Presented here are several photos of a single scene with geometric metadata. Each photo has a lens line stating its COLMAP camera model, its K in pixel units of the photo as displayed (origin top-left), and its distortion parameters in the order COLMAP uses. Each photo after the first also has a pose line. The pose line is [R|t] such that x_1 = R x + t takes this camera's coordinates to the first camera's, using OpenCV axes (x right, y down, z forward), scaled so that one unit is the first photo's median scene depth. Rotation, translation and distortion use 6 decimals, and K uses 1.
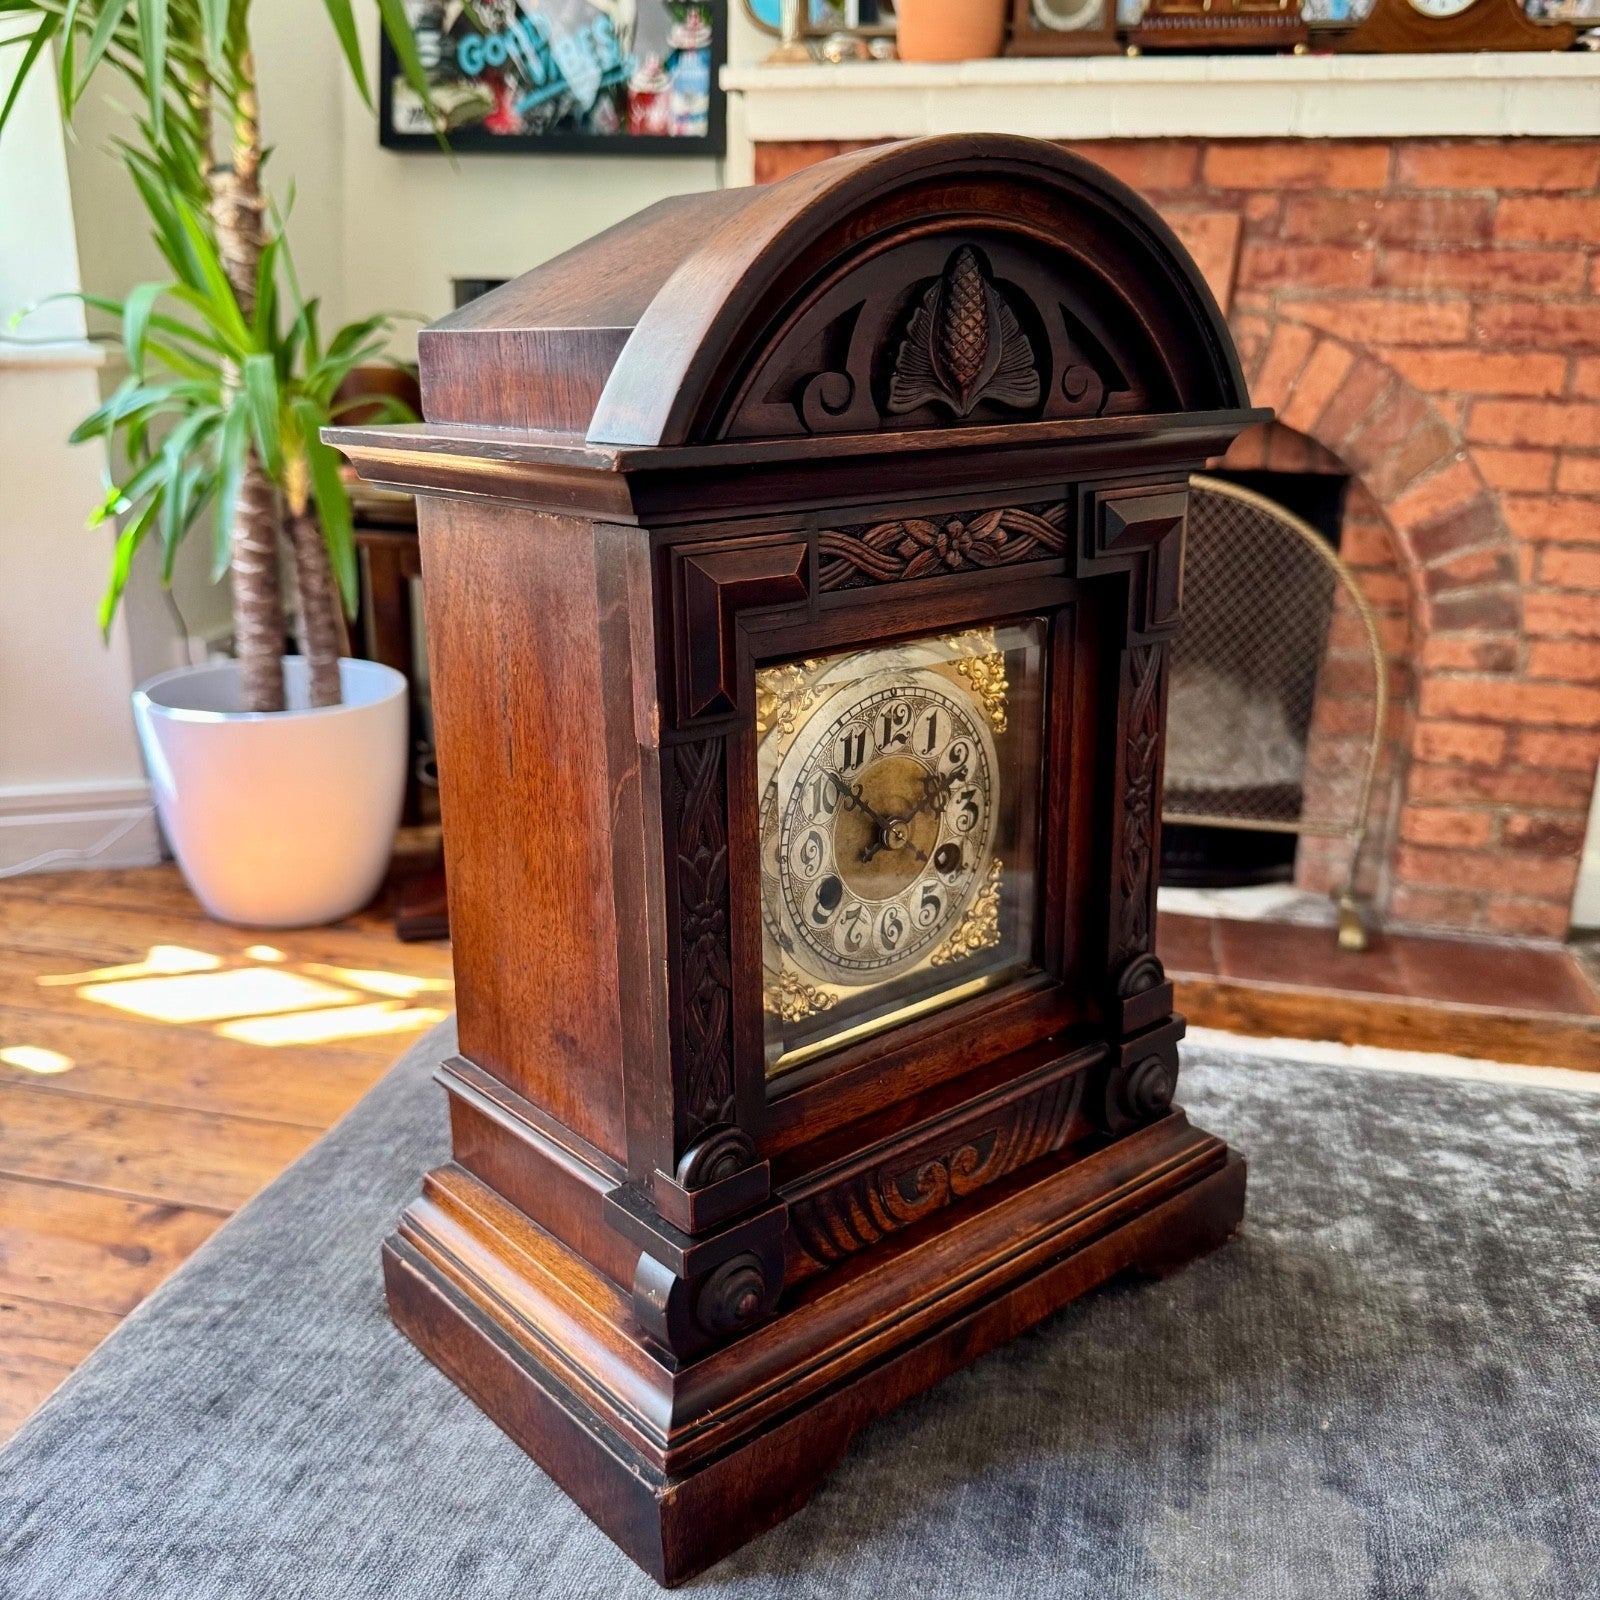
lens RADIAL K [[1553.1, 0, 825.0], [0, 1553.1, 794.6], [0, 0, 1]] dist [-0.019121, 0.000000]
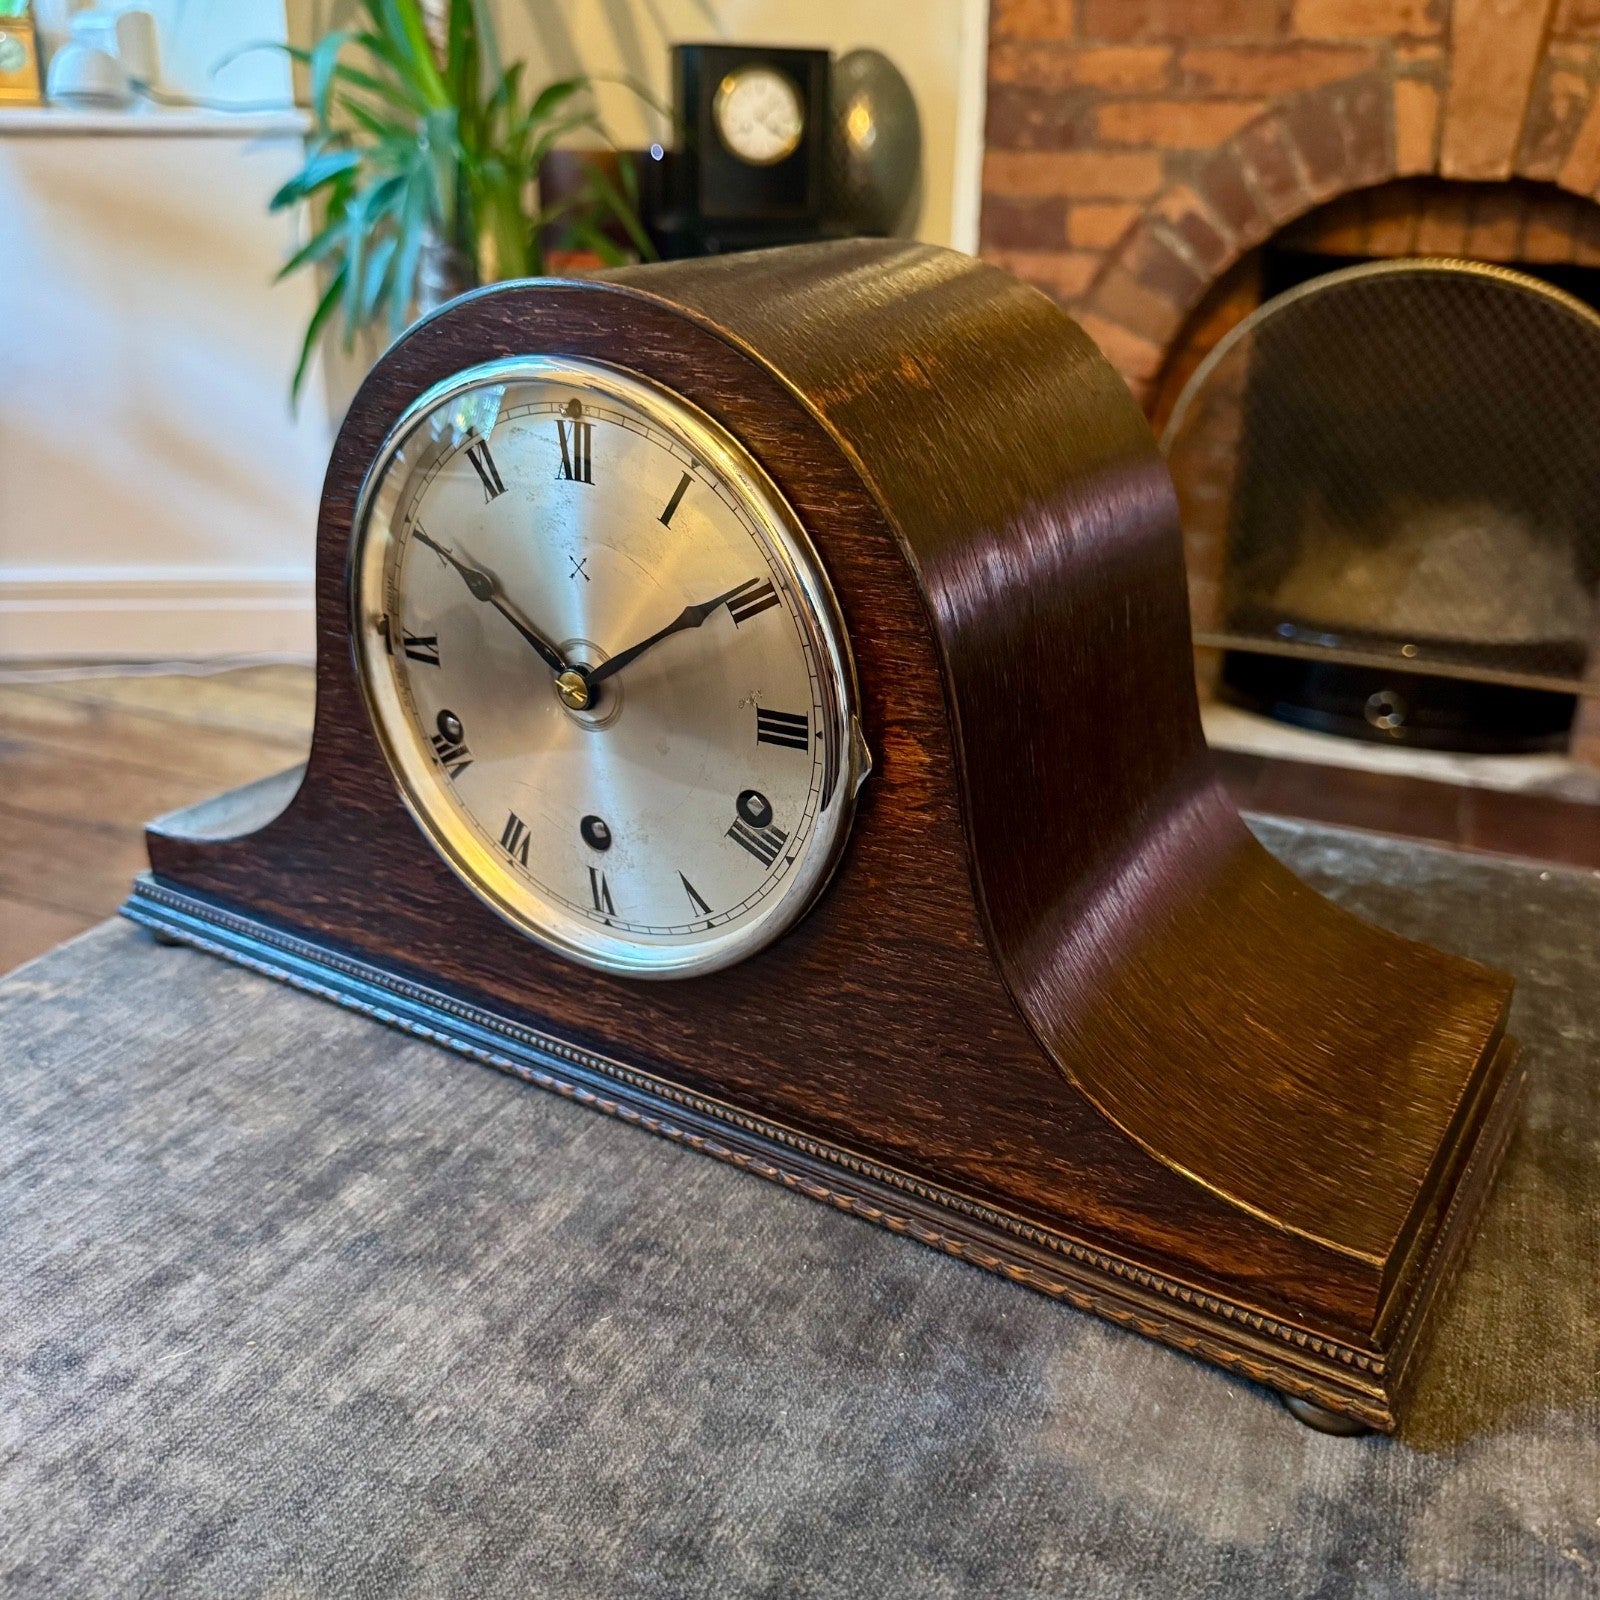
lens RADIAL K [[1553.1, 0, 851.3], [0, 1553.1, 807.7], [0, 0, 1]] dist [-0.019121, 0.000000]
pose [[0.984194, 0.071668, -0.161943, 0.059167], [-0.058667, 0.994763, 0.083693, 0.046251], [0.167093, -0.072869, 0.983245, 0.081842]]
